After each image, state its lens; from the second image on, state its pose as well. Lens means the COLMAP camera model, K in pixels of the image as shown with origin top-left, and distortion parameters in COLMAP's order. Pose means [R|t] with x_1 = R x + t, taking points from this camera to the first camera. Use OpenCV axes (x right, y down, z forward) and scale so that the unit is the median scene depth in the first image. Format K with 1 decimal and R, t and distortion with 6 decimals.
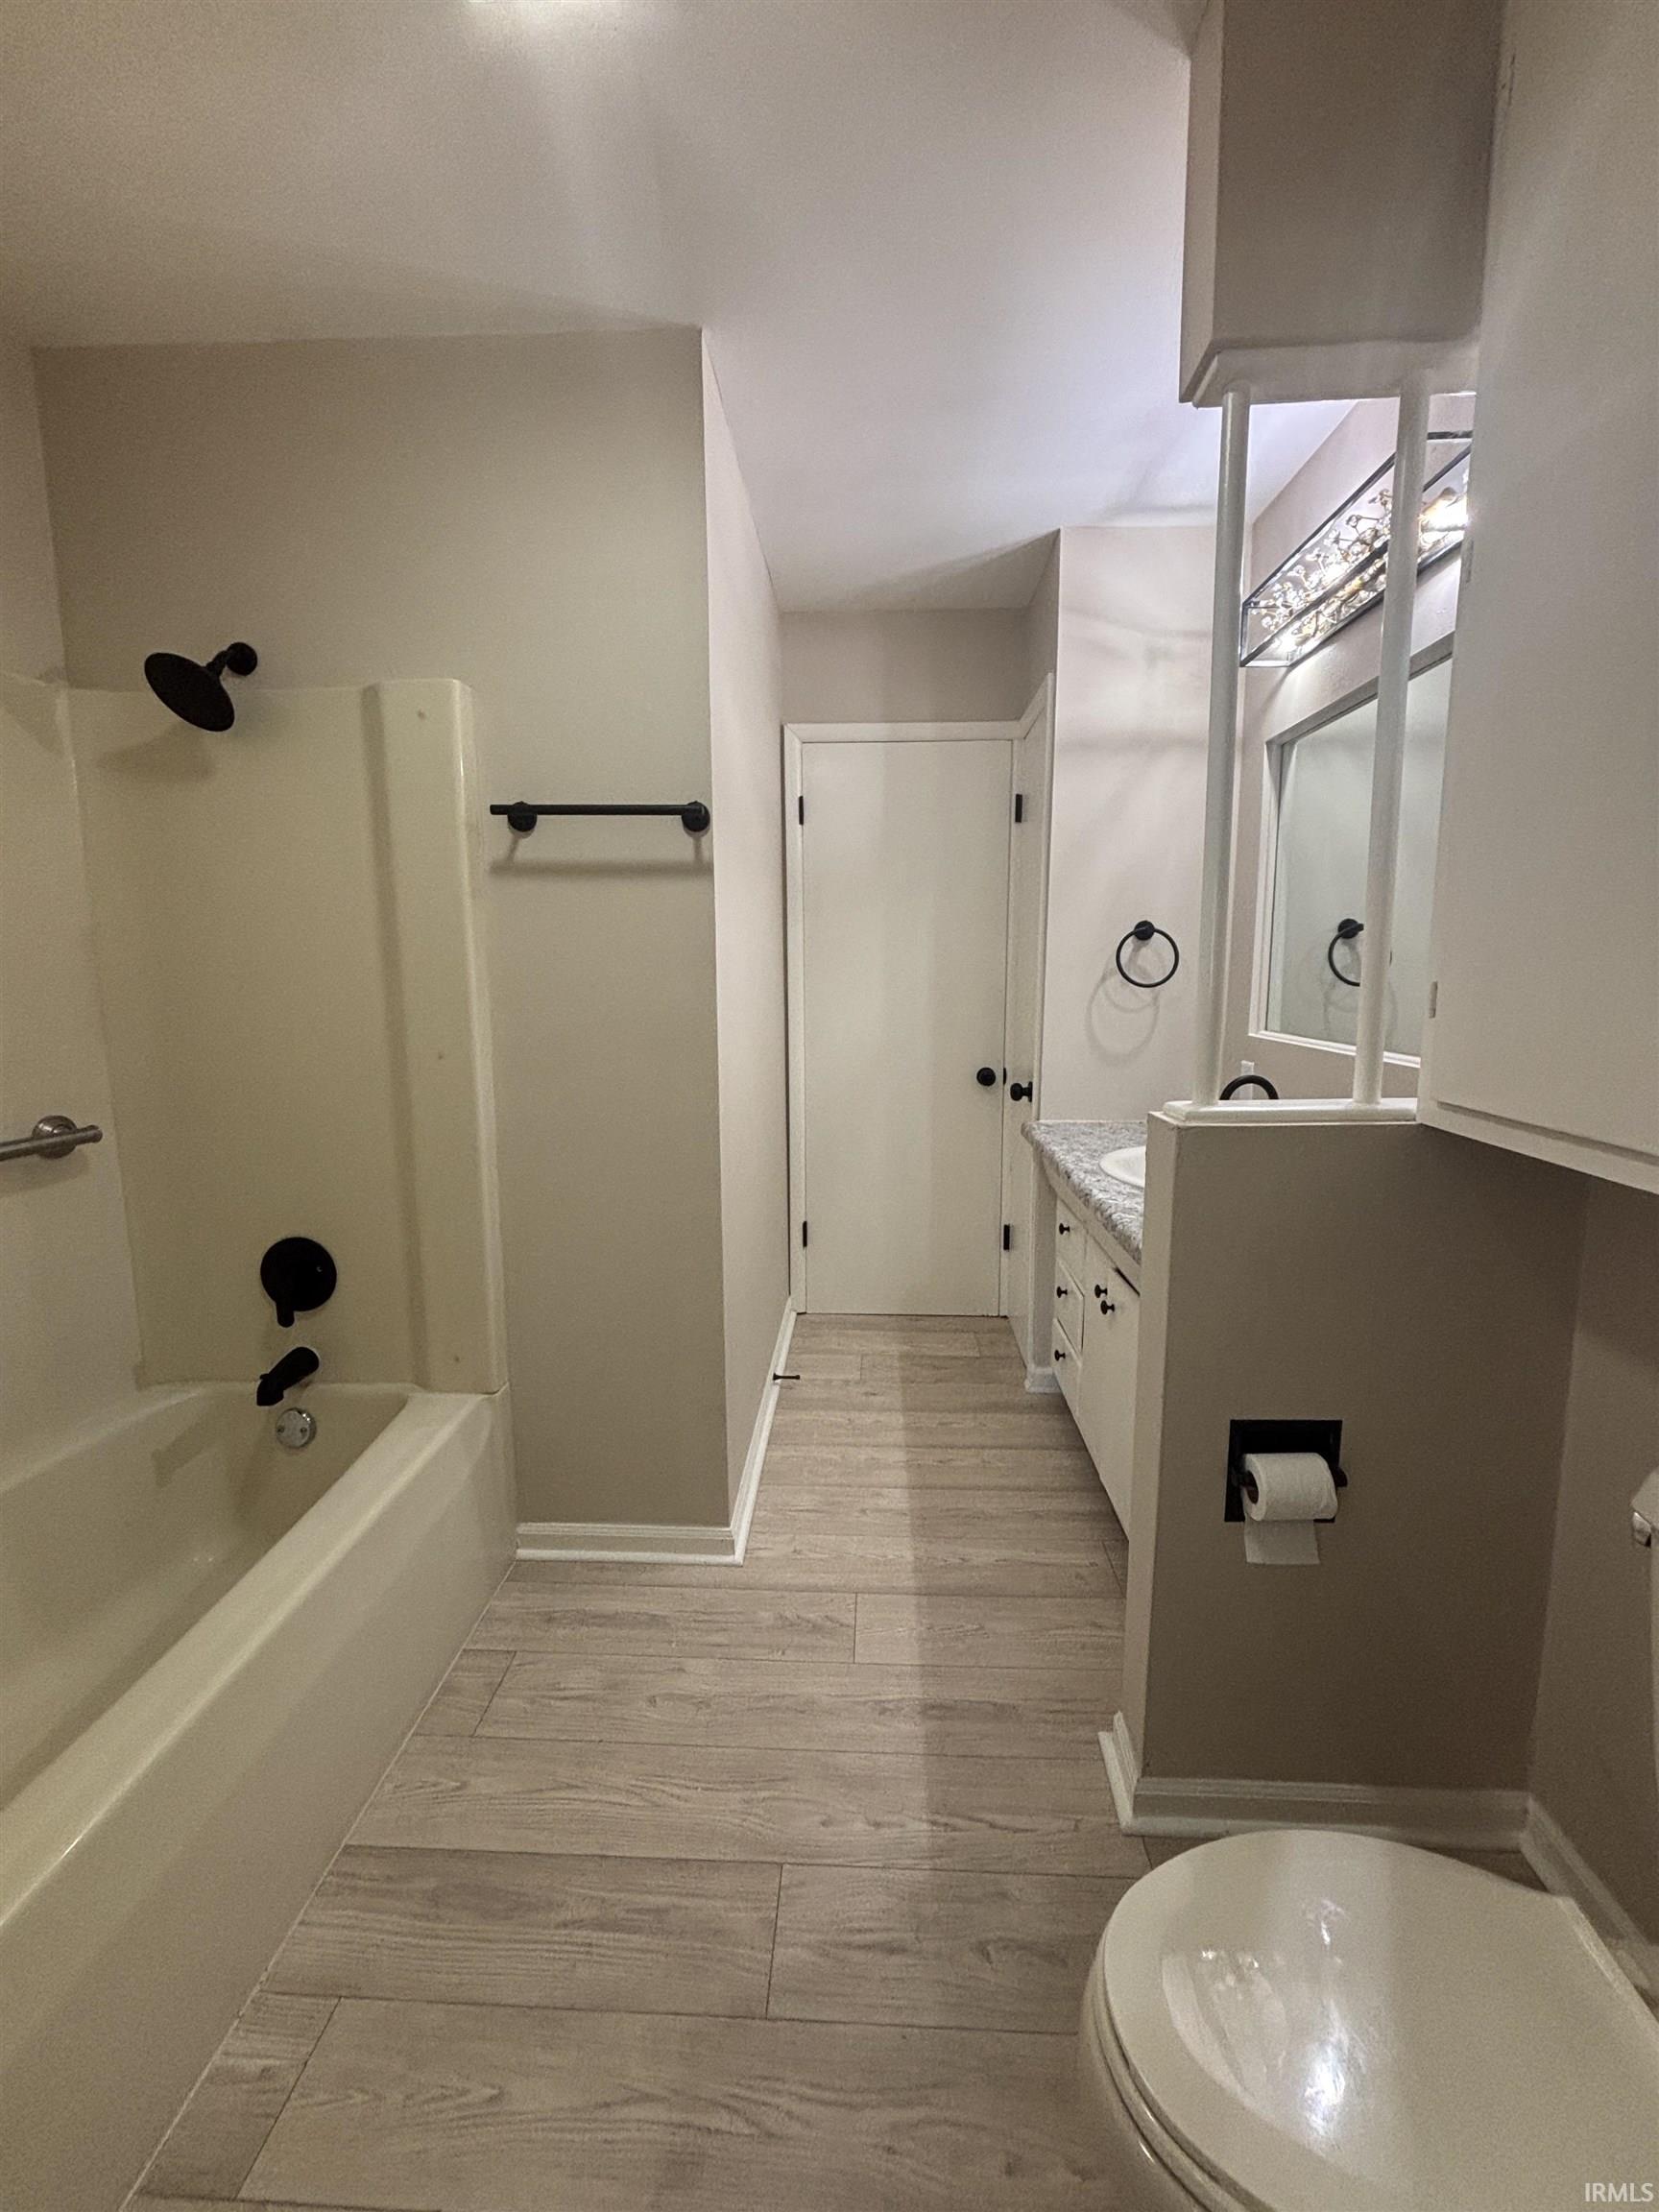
lens RADIAL K [[896.4, 0, 829.0], [0, 896.4, 1091.5], [0, 0, 1]] dist [0.003136, 0.000433]
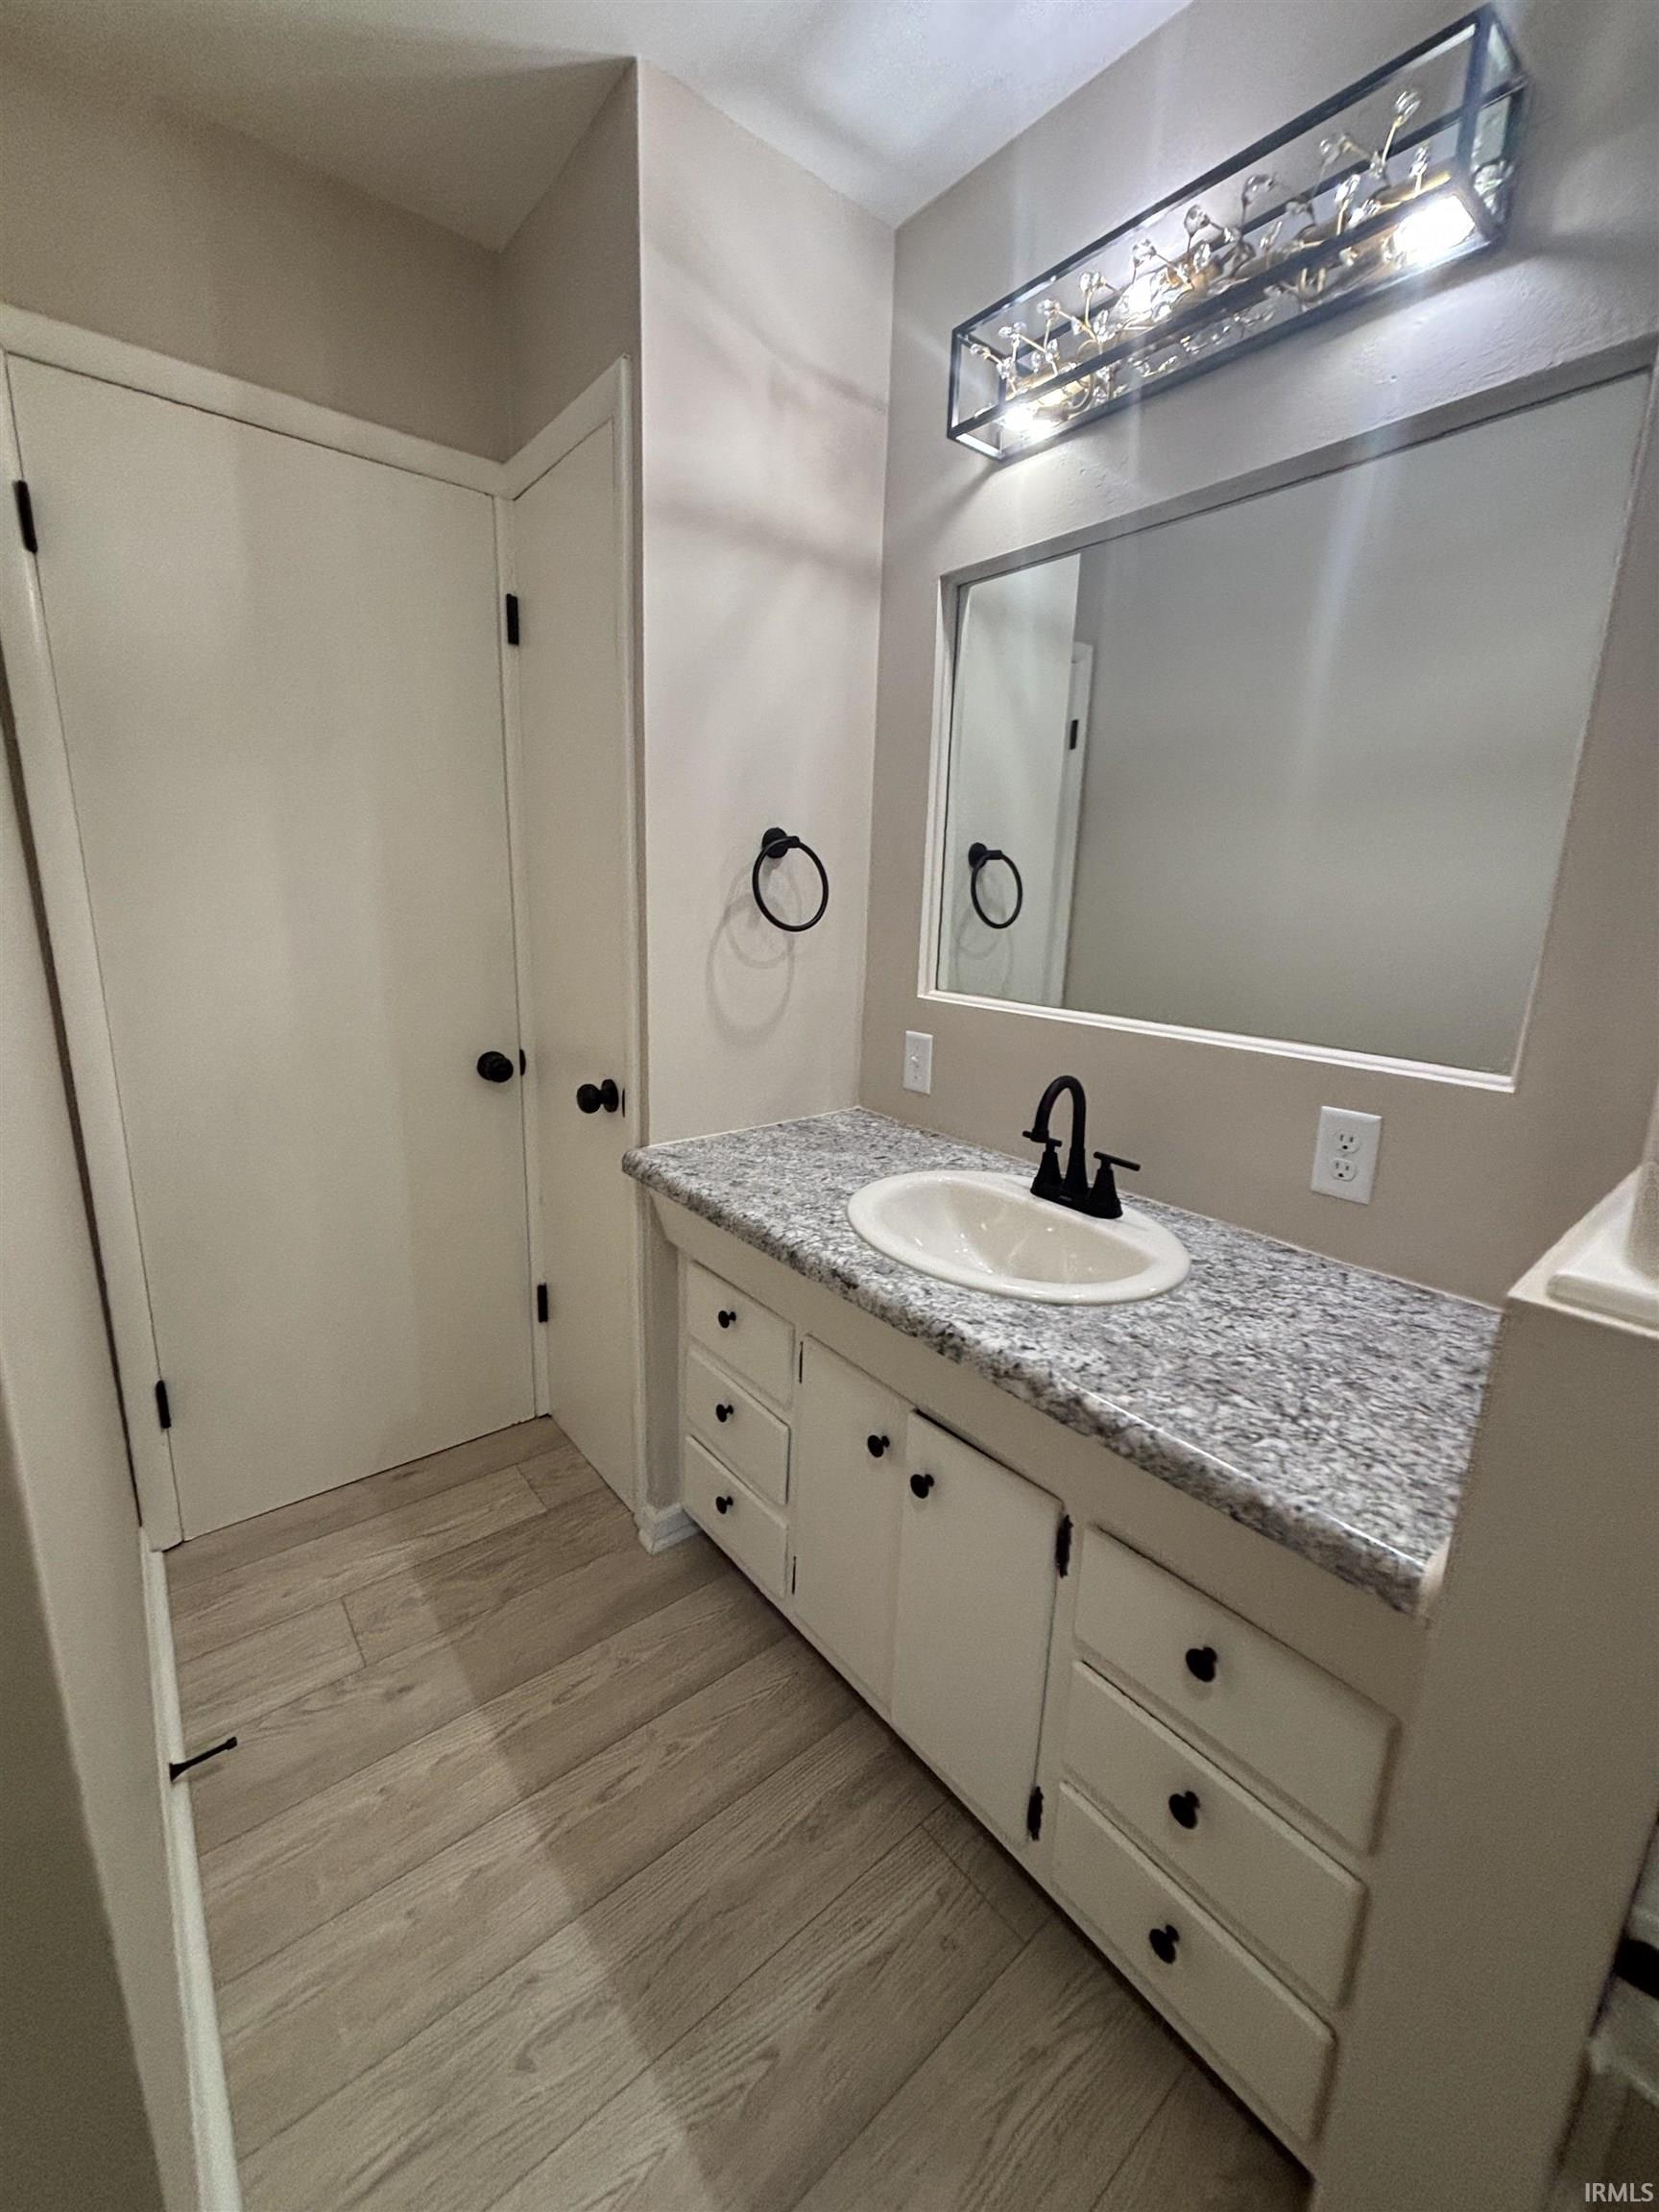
lens RADIAL K [[896.4, 0, 829.0], [0, 896.4, 1091.5], [0, 0, 1]] dist [0.003136, 0.000433]
pose [[0.740669, -0.119418, 0.661172, -0.079028], [0.055741, 0.991607, 0.116657, -0.071679], [-0.669554, -0.049550, 0.741109, 0.469058]]
